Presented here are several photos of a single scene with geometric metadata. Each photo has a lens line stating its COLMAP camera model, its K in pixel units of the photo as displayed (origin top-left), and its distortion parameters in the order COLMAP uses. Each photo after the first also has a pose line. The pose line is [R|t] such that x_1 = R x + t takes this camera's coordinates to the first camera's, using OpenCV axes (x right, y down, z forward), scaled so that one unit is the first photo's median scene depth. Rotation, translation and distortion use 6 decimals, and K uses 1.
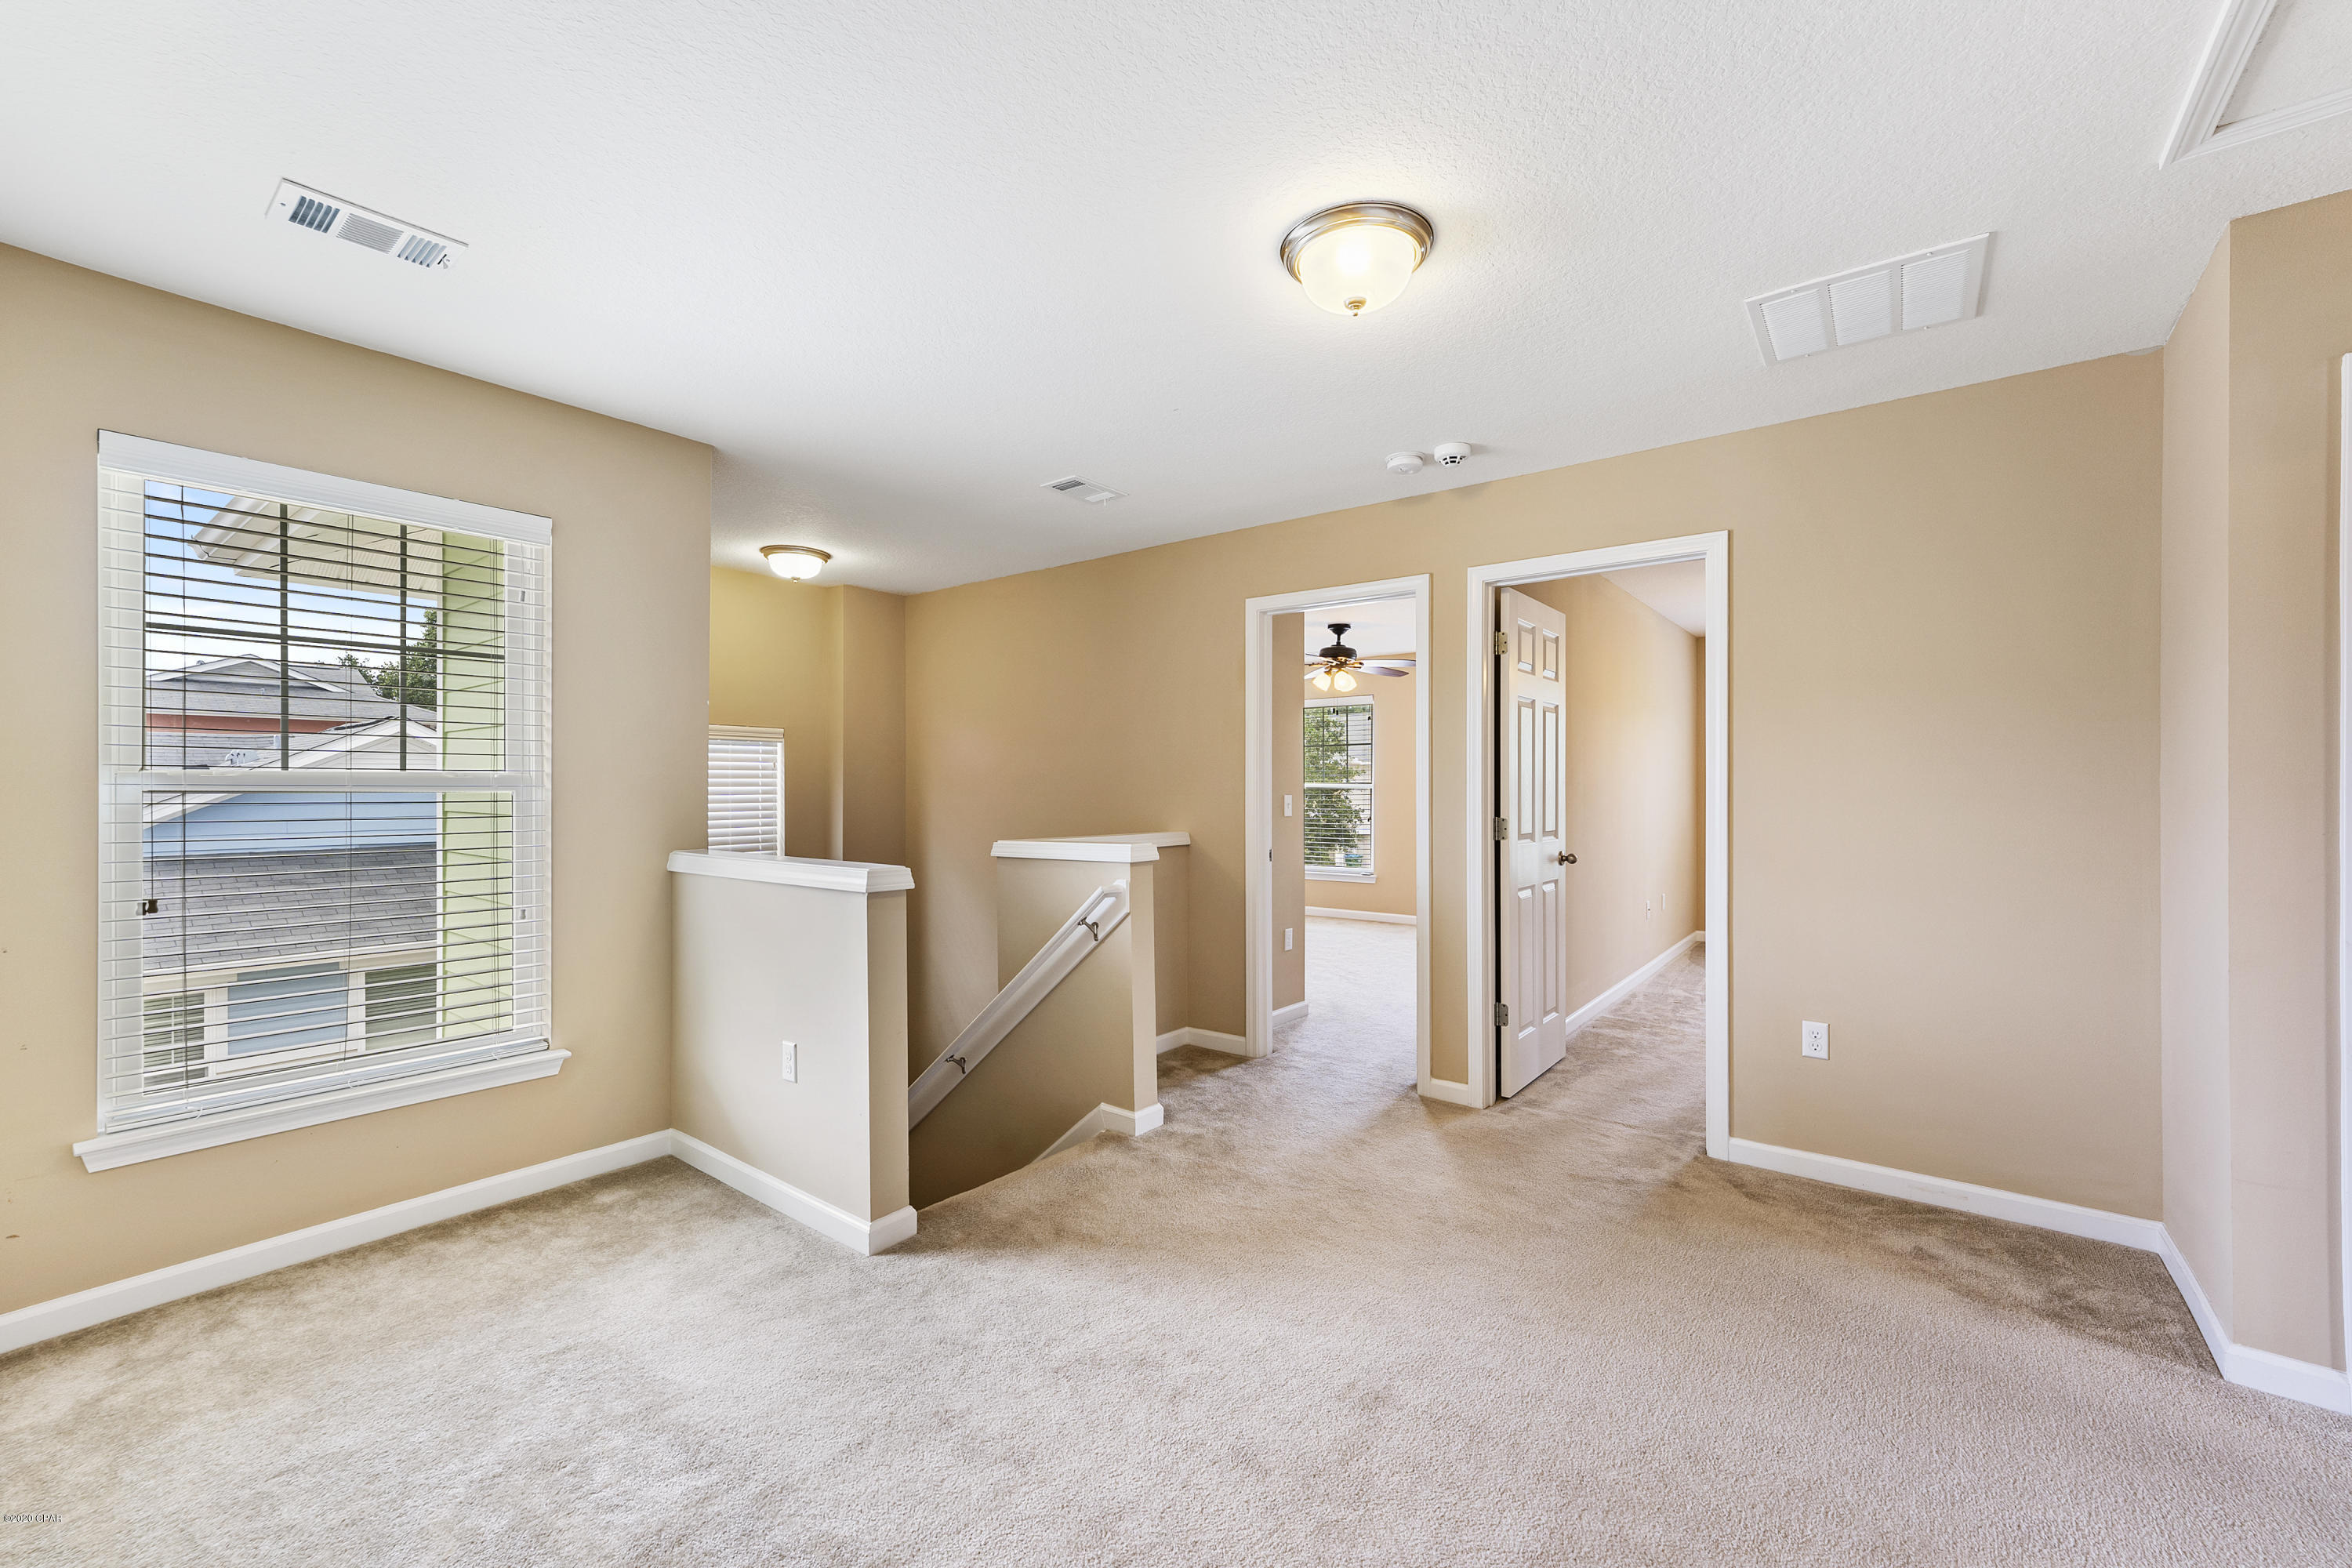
lens RADIAL K [[947.9, 0, 1181.1], [0, 947.9, 801.1], [0, 0, 1]] dist [0.000166, -0.000054]
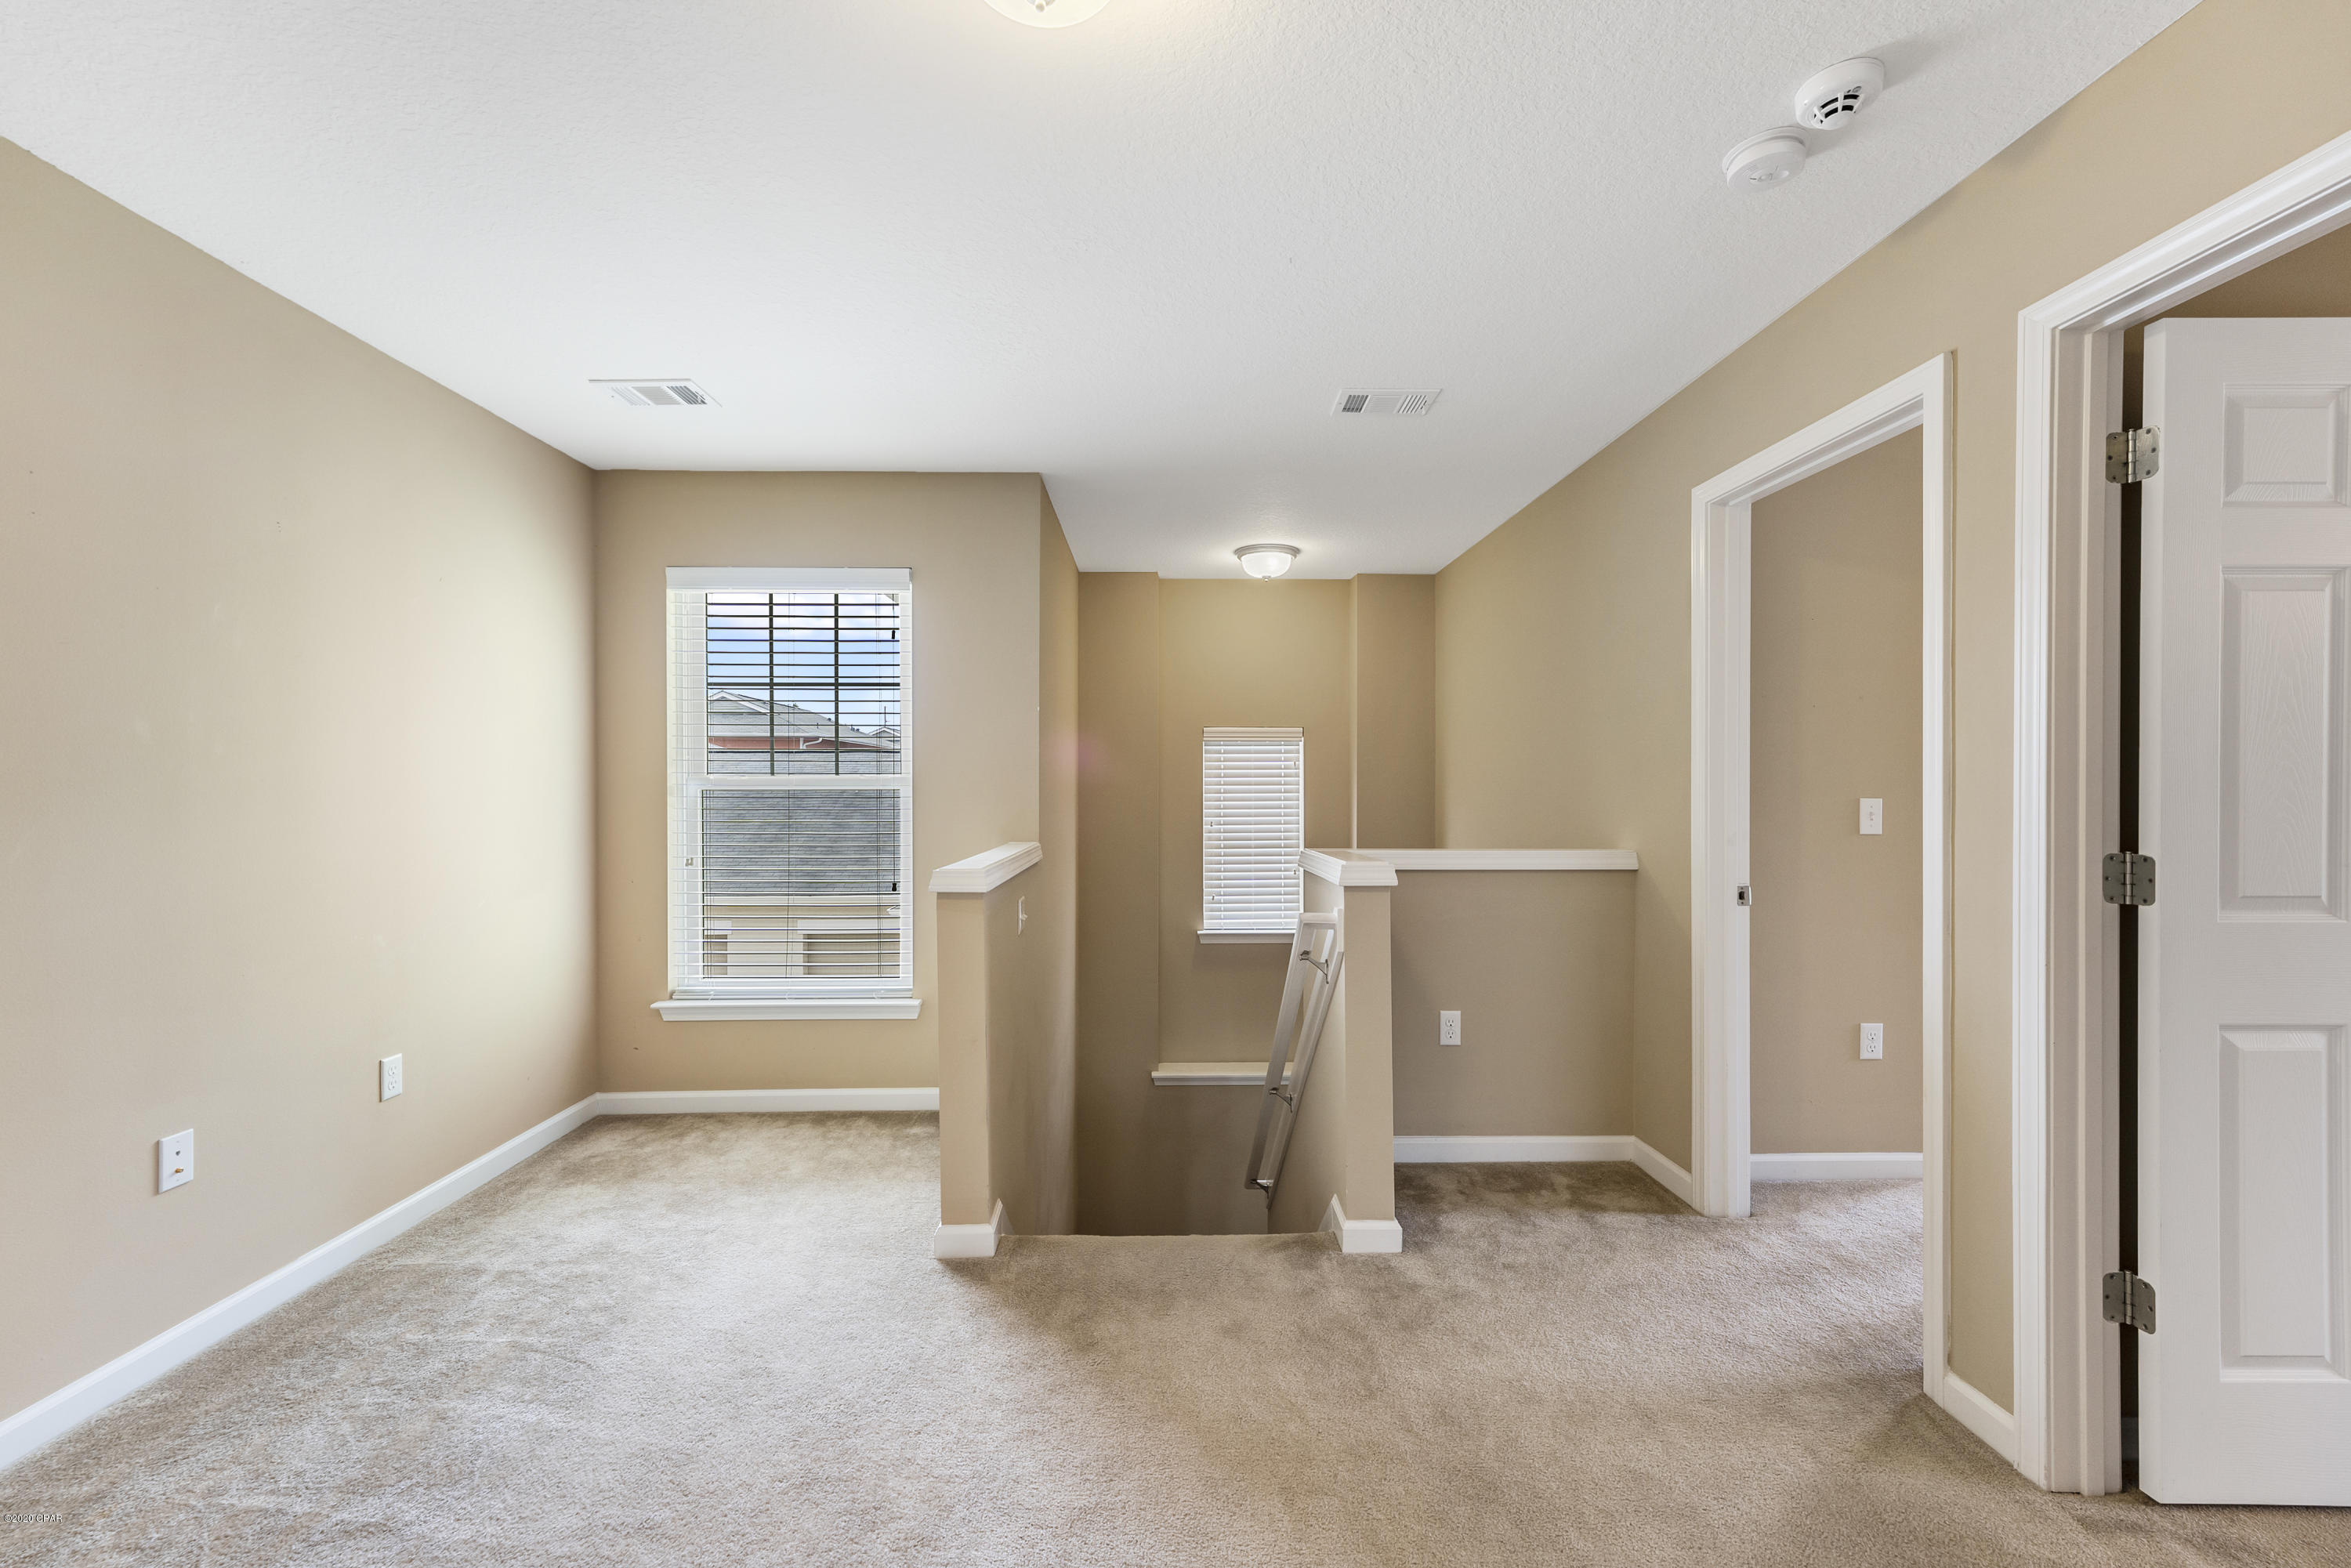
lens RADIAL K [[947.4, 0, 1180.6], [0, 947.4, 801.1], [0, 0, 1]] dist [0.000166, -0.000054]
pose [[0.629659, 0.011199, -0.776791, 0.407948], [-0.009509, 0.999932, 0.006708, -0.005632], [0.776813, 0.003163, 0.629723, 0.390944]]
